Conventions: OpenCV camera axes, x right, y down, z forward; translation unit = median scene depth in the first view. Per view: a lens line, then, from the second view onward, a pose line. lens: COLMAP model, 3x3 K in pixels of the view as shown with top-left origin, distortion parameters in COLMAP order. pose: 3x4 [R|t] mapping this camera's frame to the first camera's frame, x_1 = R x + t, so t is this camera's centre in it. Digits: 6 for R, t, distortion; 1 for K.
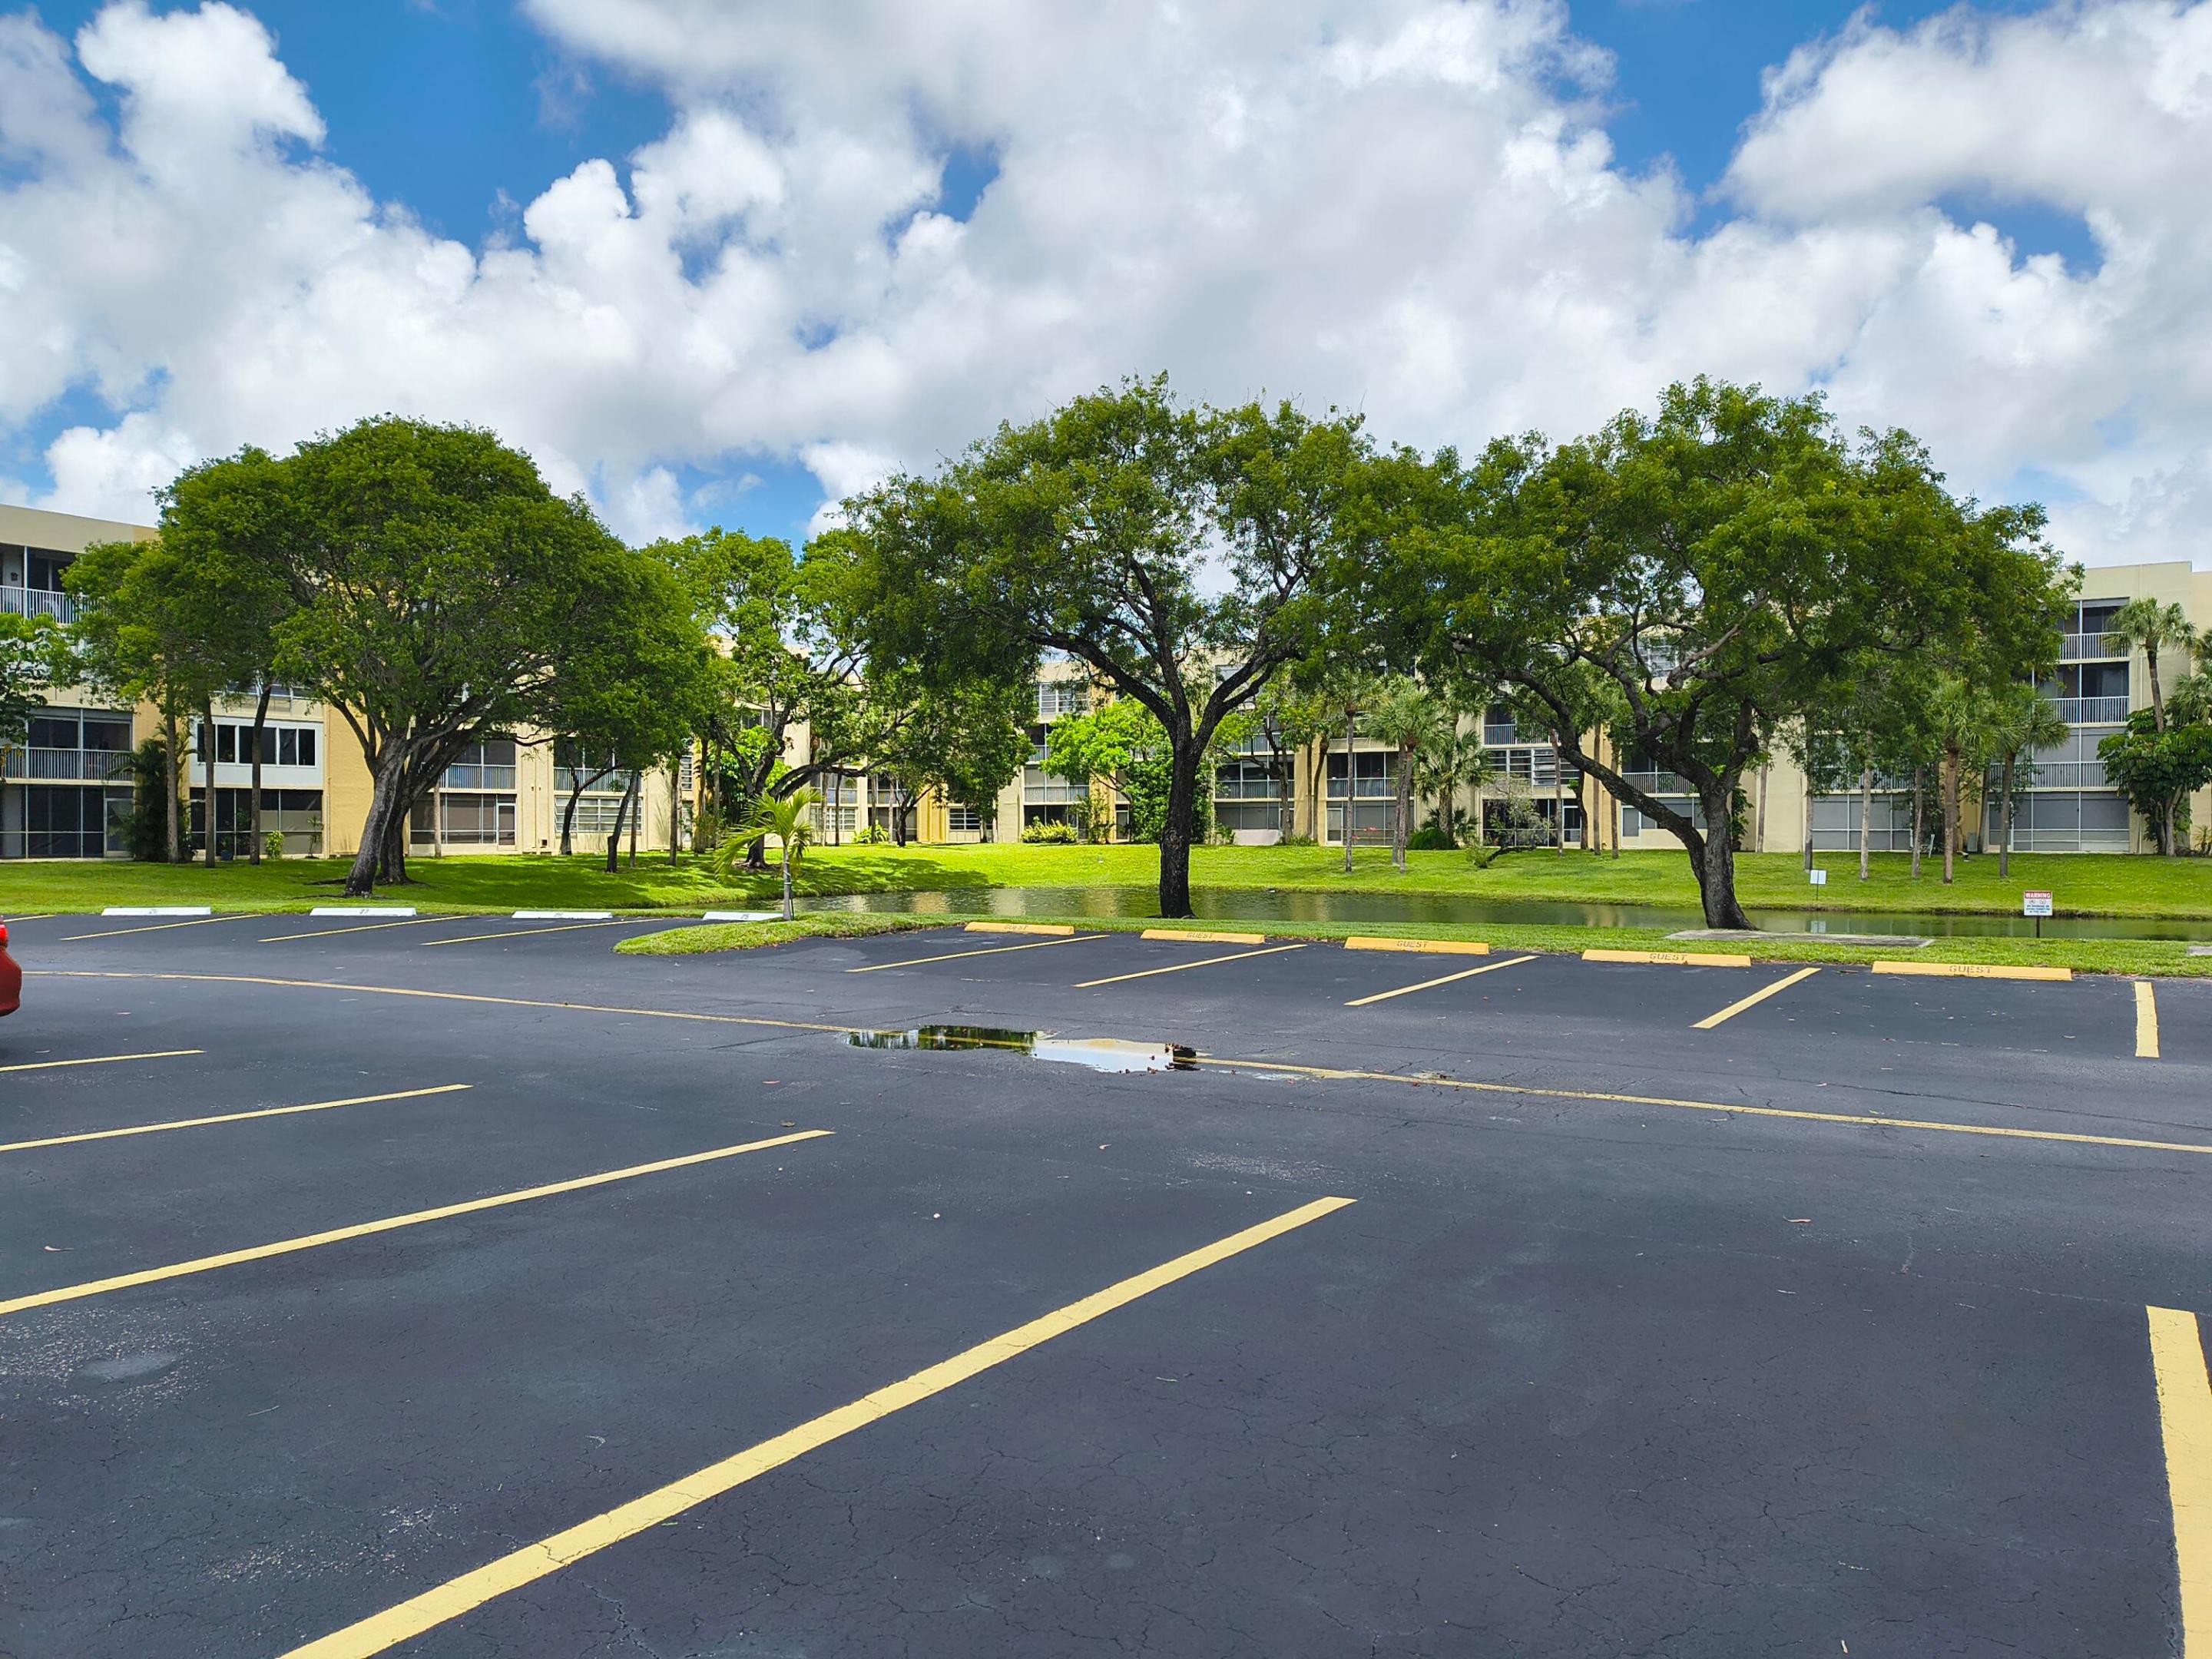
lens RADIAL K [[1629.5, 0, 1108.4], [0, 1629.5, 823.5], [0, 0, 1]] dist [0.099252, -0.132558]
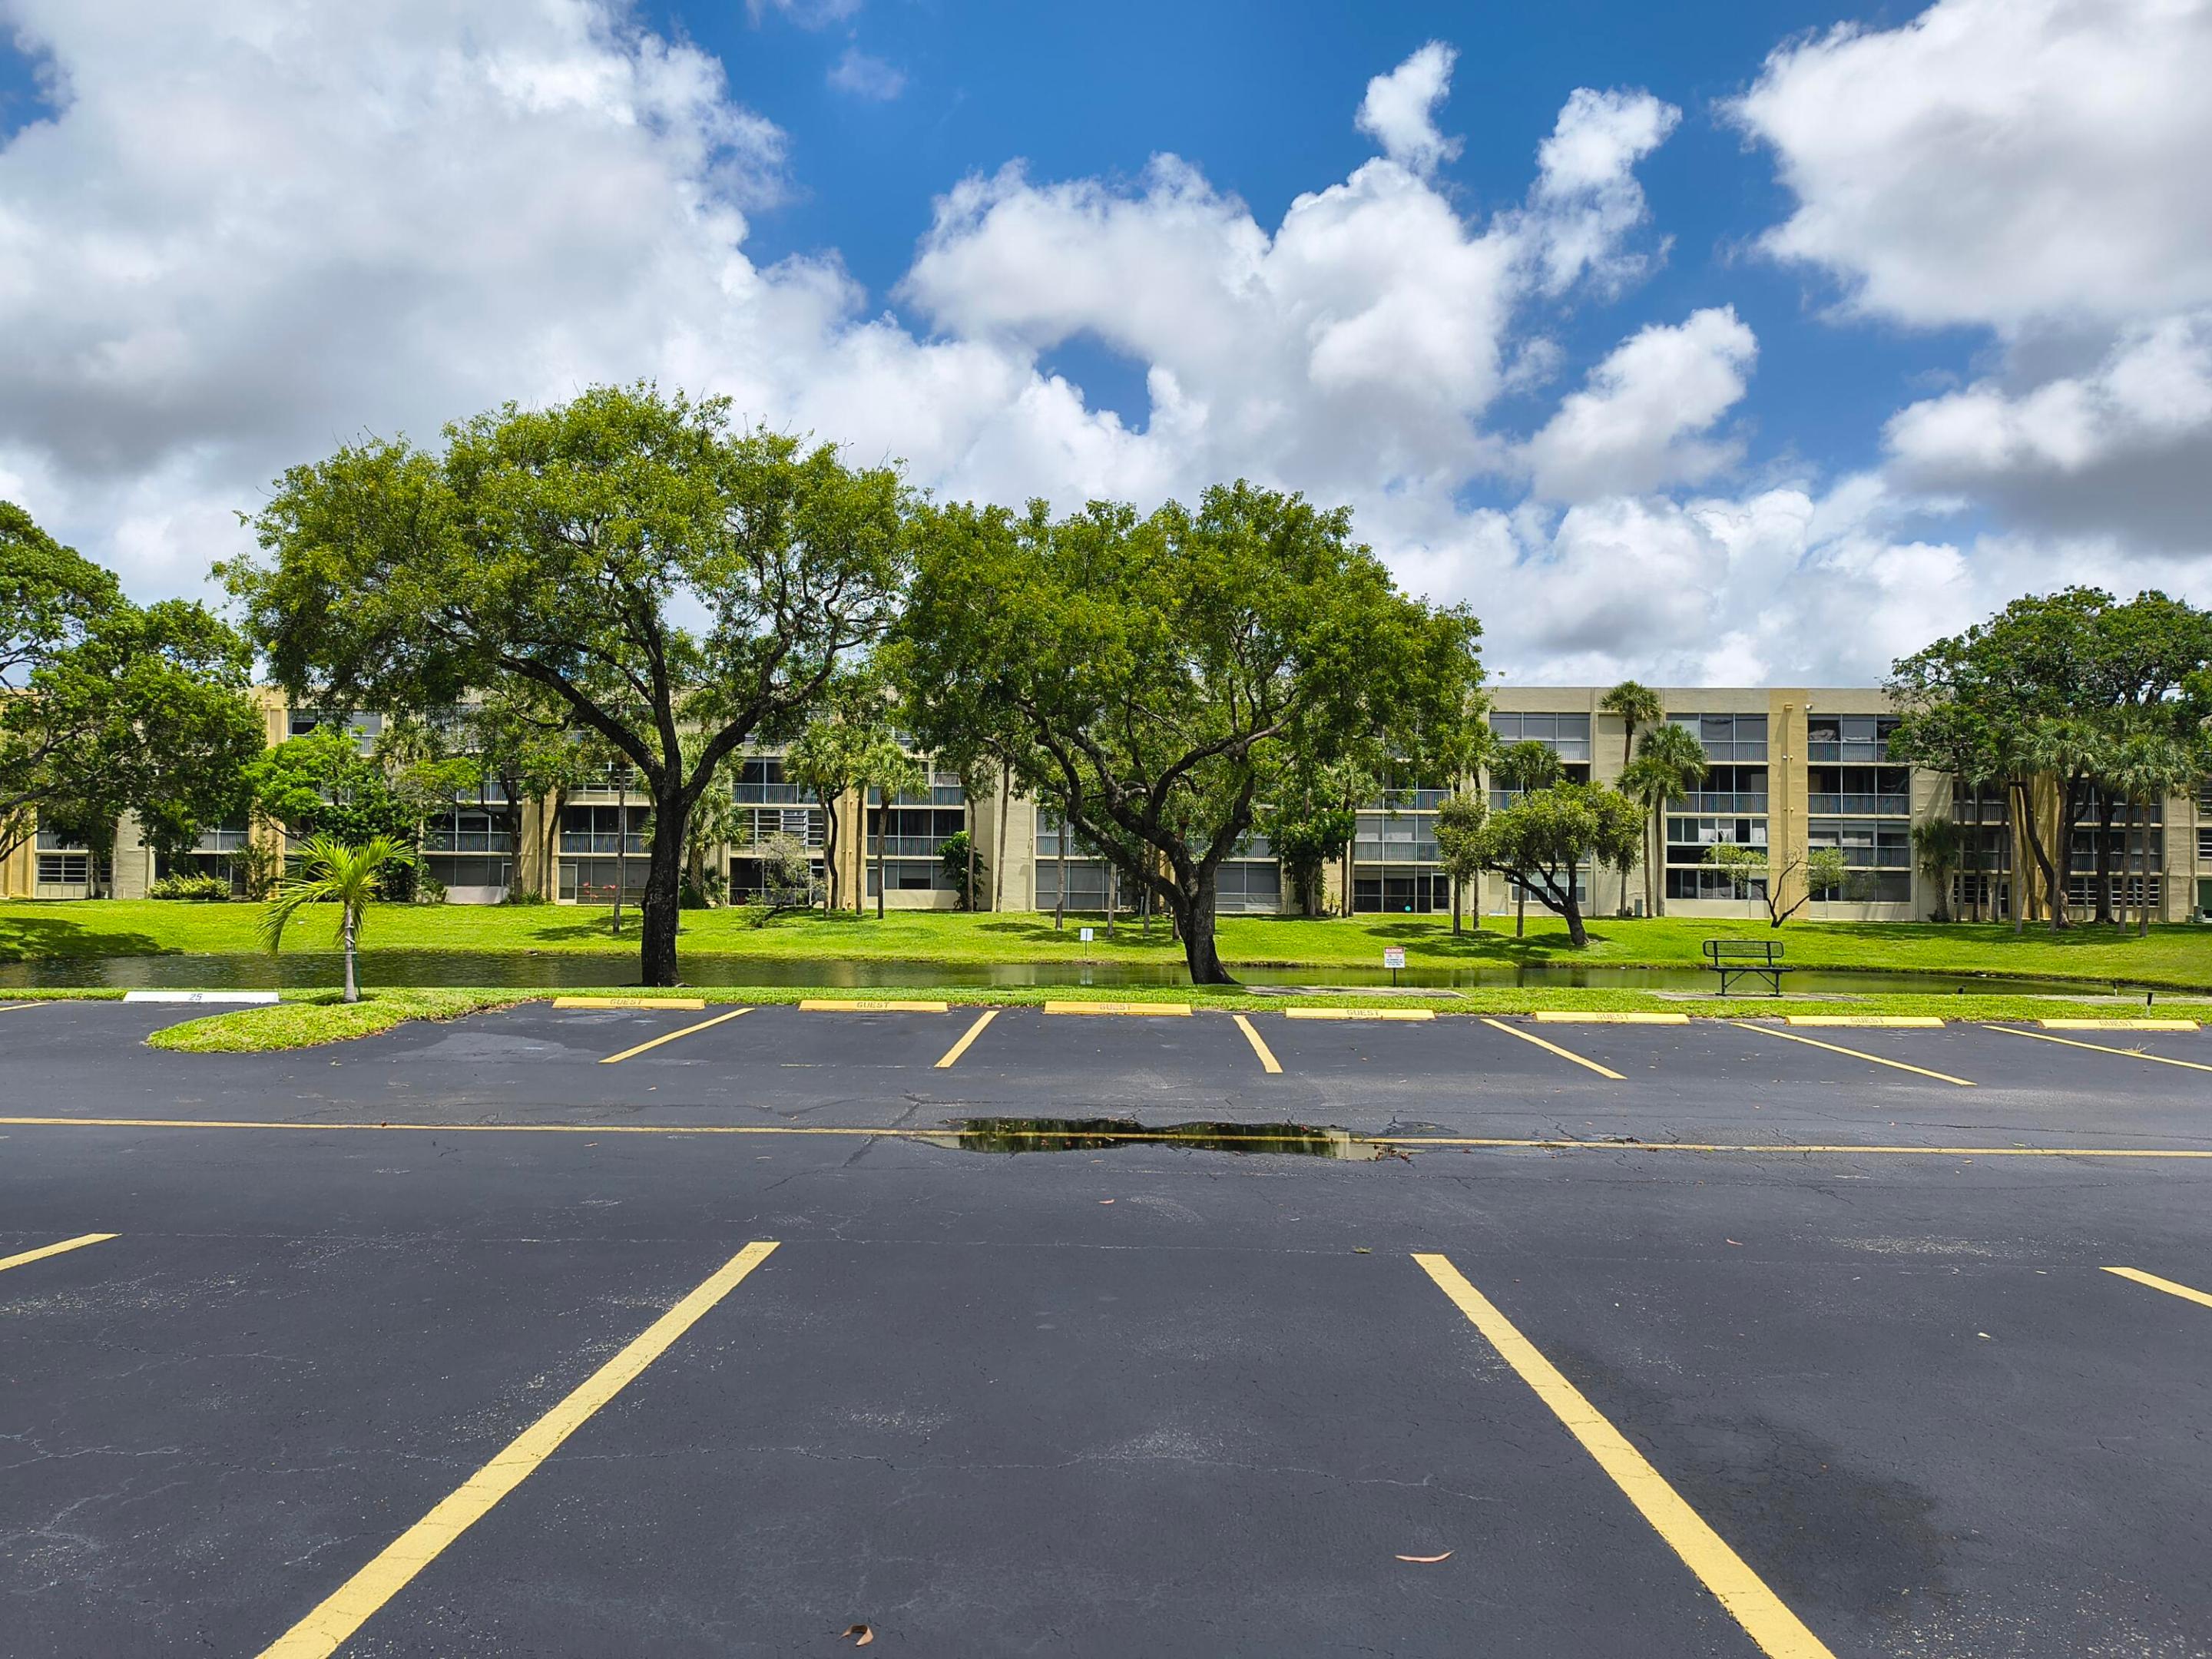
lens RADIAL K [[1615.5, 0, 1106.0], [0, 1615.5, 829.5], [0, 0, 1]] dist [0.097990, 0.000155]
pose [[0.849459, 0.030895, 0.526750, -0.101169], [-0.014086, 0.999256, -0.035892, 0.000194], [-0.527467, 0.023069, 0.849262, 0.048492]]
